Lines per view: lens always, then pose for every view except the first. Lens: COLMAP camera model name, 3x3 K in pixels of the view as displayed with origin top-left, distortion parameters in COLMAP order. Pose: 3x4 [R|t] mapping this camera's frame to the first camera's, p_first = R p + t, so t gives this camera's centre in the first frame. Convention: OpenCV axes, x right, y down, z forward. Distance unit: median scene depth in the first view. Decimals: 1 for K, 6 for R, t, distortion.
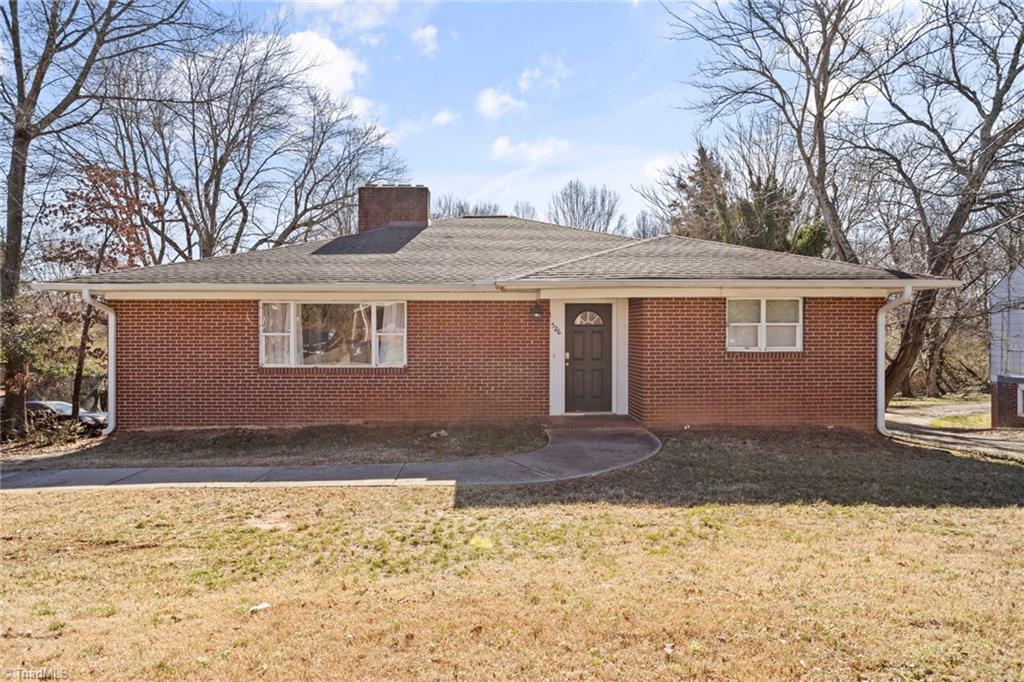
lens RADIAL K [[597.5, 0, 512.0], [0, 597.5, 341.0], [0, 0, 1]] dist [-0.007059, 0.000892]
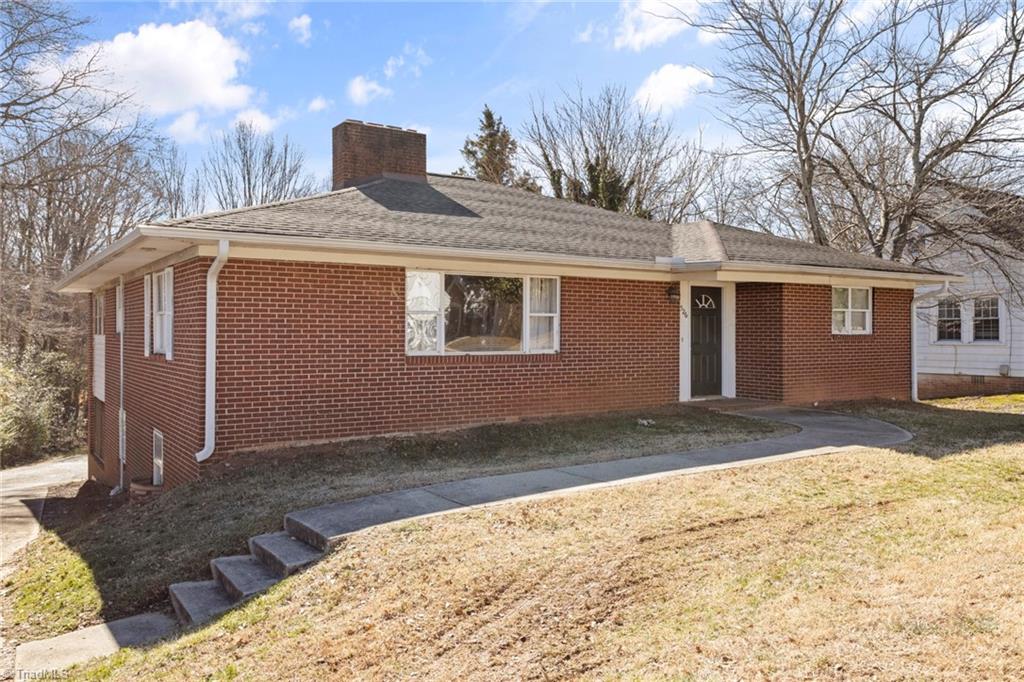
lens RADIAL K [[772.0, 0, 510.4], [0, 772.0, 321.1], [0, 0, 1]] dist [0.038551, 0.001407]
pose [[0.849962, 0.009768, 0.526753, -0.831397], [0.000986, 0.999797, -0.020131, 0.020111], [-0.526842, 0.017630, 0.849780, 0.086307]]
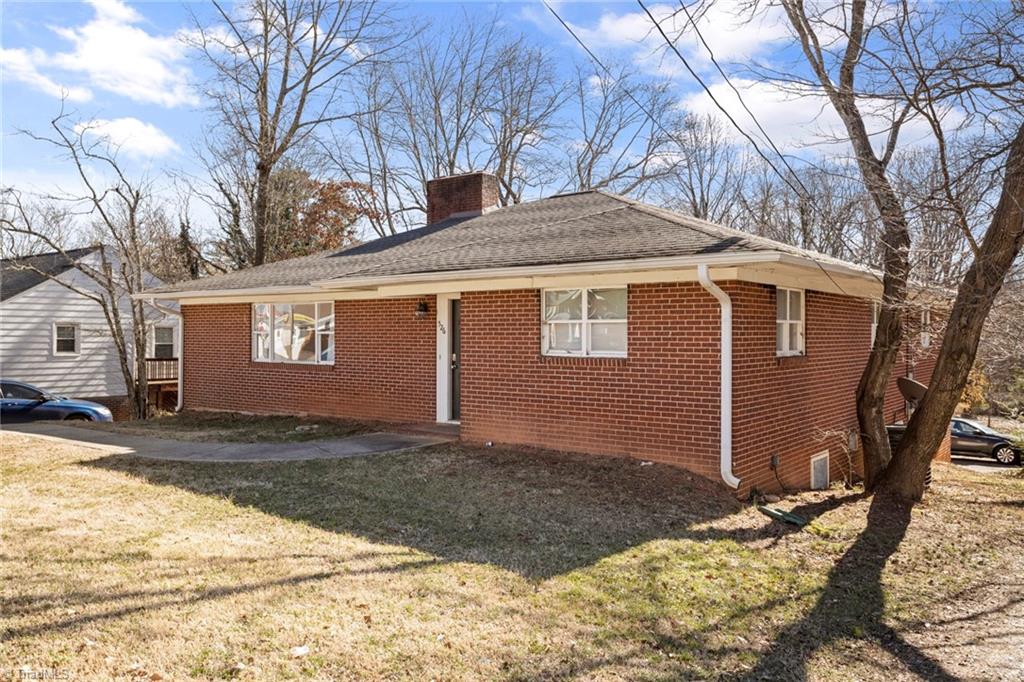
lens RADIAL K [[772.0, 0, 510.4], [0, 772.0, 321.1], [0, 0, 1]] dist [0.038551, 0.001407]
pose [[0.774140, -0.007102, -0.632975, 0.911888], [-0.009273, 0.999703, -0.022557, -0.004532], [0.632947, 0.023331, 0.773844, 0.153117]]
